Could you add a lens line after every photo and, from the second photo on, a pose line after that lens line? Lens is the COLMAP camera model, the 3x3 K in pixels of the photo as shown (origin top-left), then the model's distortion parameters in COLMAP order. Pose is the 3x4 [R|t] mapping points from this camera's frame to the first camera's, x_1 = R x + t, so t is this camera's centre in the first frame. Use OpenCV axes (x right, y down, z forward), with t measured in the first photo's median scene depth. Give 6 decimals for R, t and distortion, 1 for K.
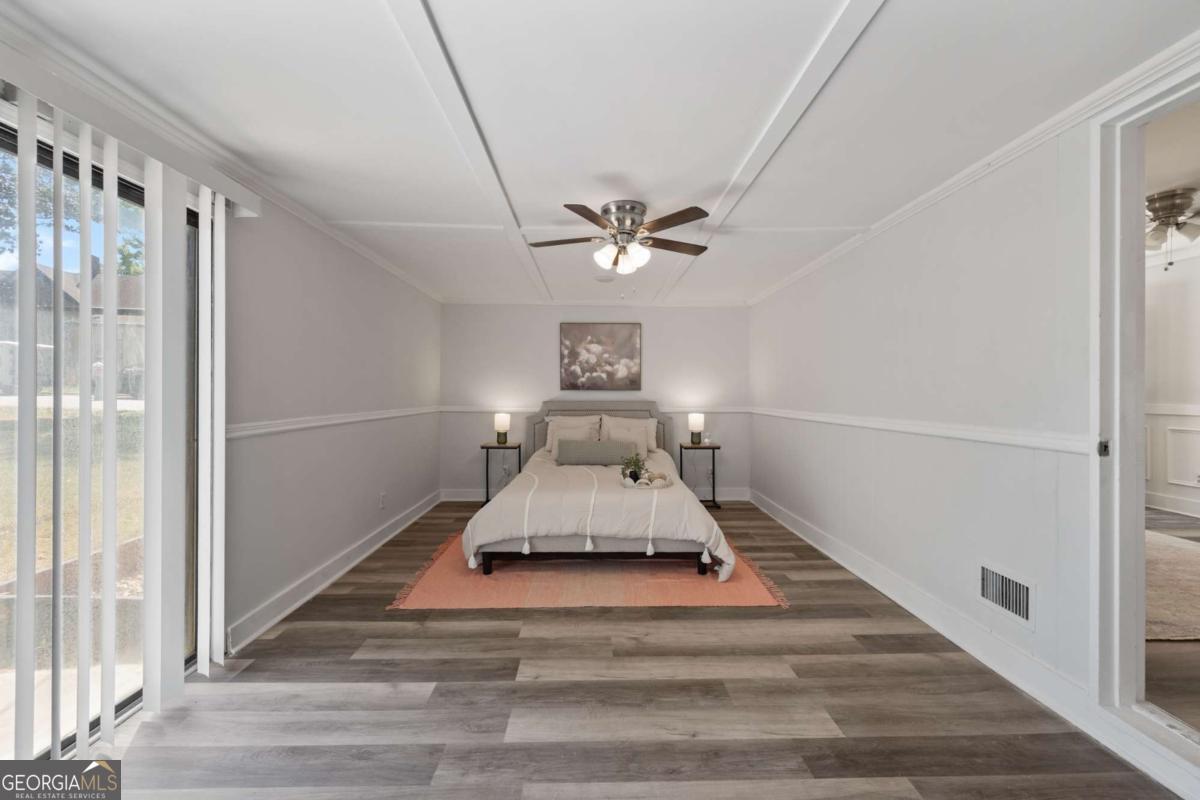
lens RADIAL K [[471.0, 0, 614.9], [0, 471.0, 394.3], [0, 0, 1]] dist [0.000794, -0.000452]
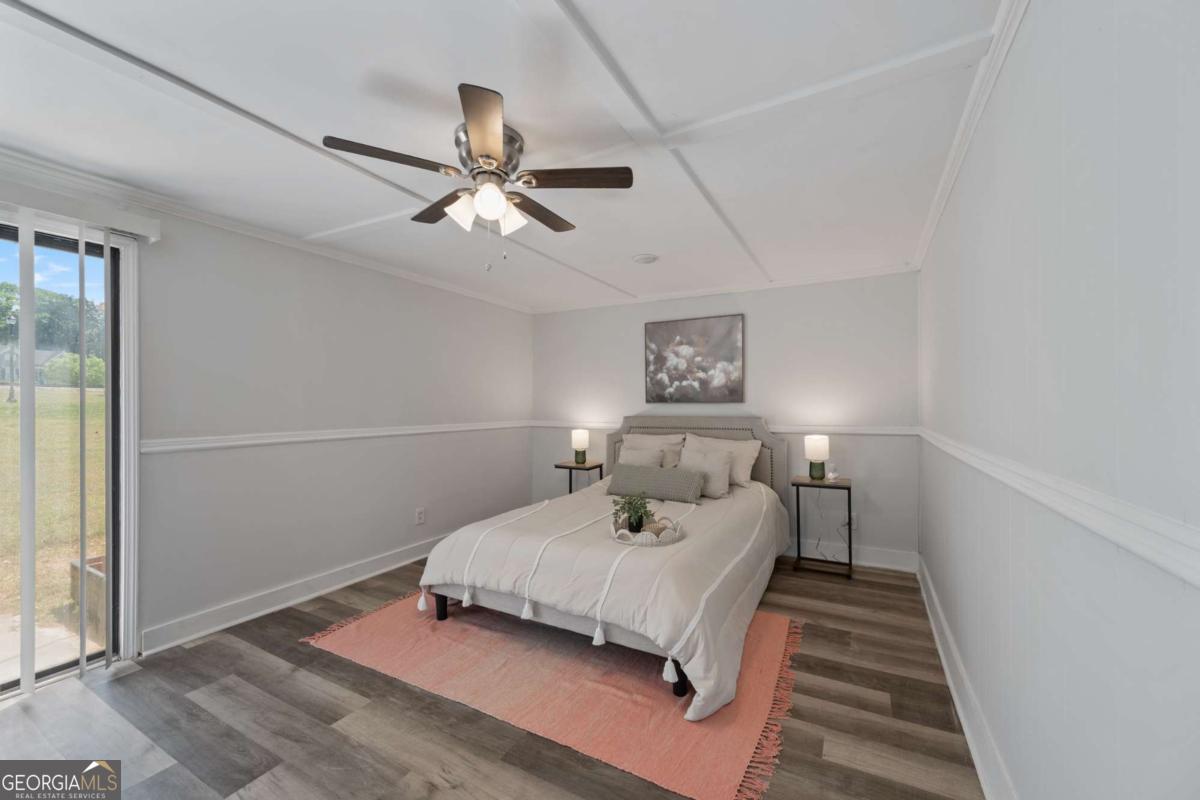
lens RADIAL K [[471.0, 0, 618.3], [0, 471.0, 406.3], [0, 0, 1]] dist [0.000794, -0.000452]
pose [[0.866407, -0.005107, -0.499312, 0.416454], [0.004564, 0.999987, -0.002308, -0.002509], [0.499317, -0.000279, 0.866419, 0.398699]]
